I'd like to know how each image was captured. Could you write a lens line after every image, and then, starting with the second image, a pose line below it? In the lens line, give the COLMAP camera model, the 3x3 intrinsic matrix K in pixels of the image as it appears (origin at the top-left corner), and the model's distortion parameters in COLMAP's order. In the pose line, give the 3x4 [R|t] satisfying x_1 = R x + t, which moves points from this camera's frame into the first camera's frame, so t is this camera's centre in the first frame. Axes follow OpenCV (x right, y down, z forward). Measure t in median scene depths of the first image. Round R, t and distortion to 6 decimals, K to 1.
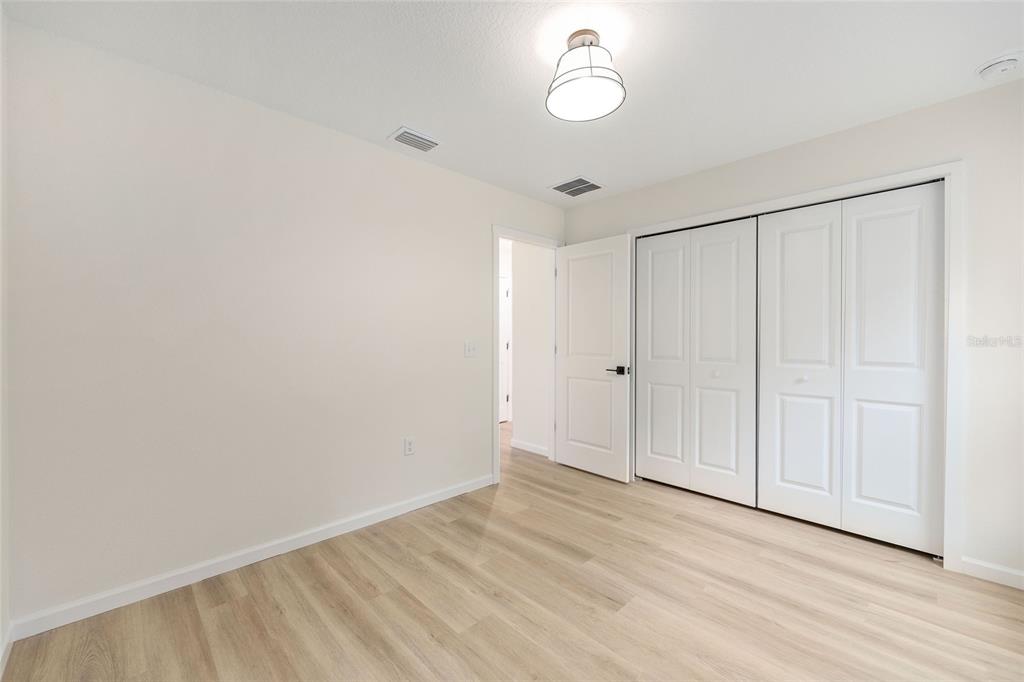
lens RADIAL K [[411.6, 0, 516.2], [0, 411.6, 339.8], [0, 0, 1]] dist [-0.002369, 0.001715]
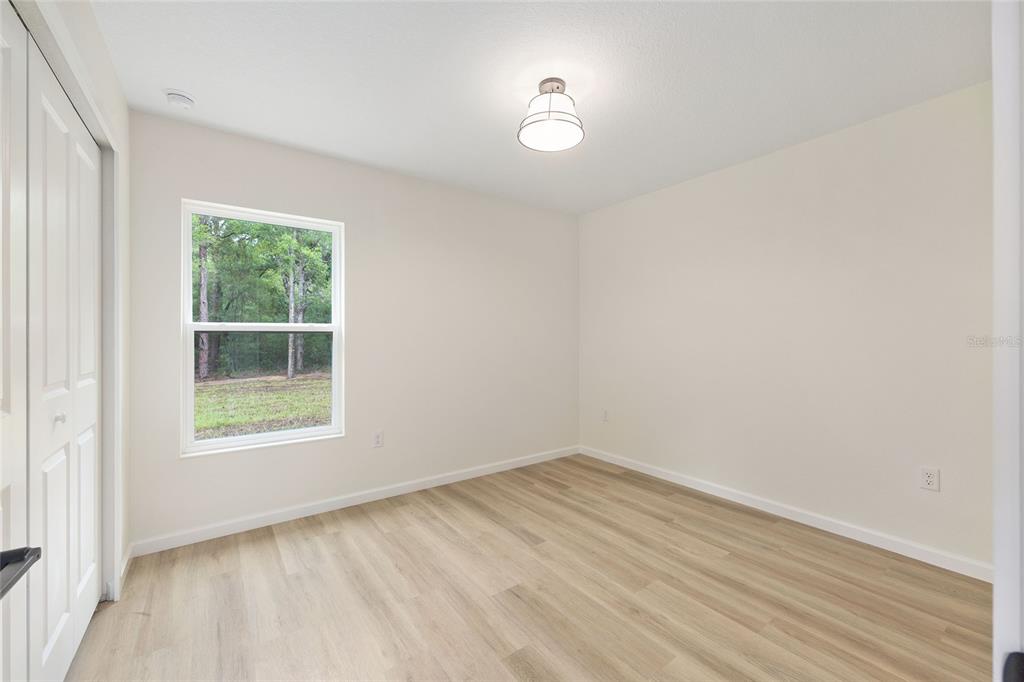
lens RADIAL K [[411.6, 0, 504.8], [0, 411.6, 338.9], [0, 0, 1]] dist [-0.002369, 0.001715]
pose [[-0.986885, -0.001905, 0.161415, 0.102255], [-0.001435, 0.999994, 0.003028, -0.005571], [-0.161420, 0.002756, -0.986882, 2.075681]]
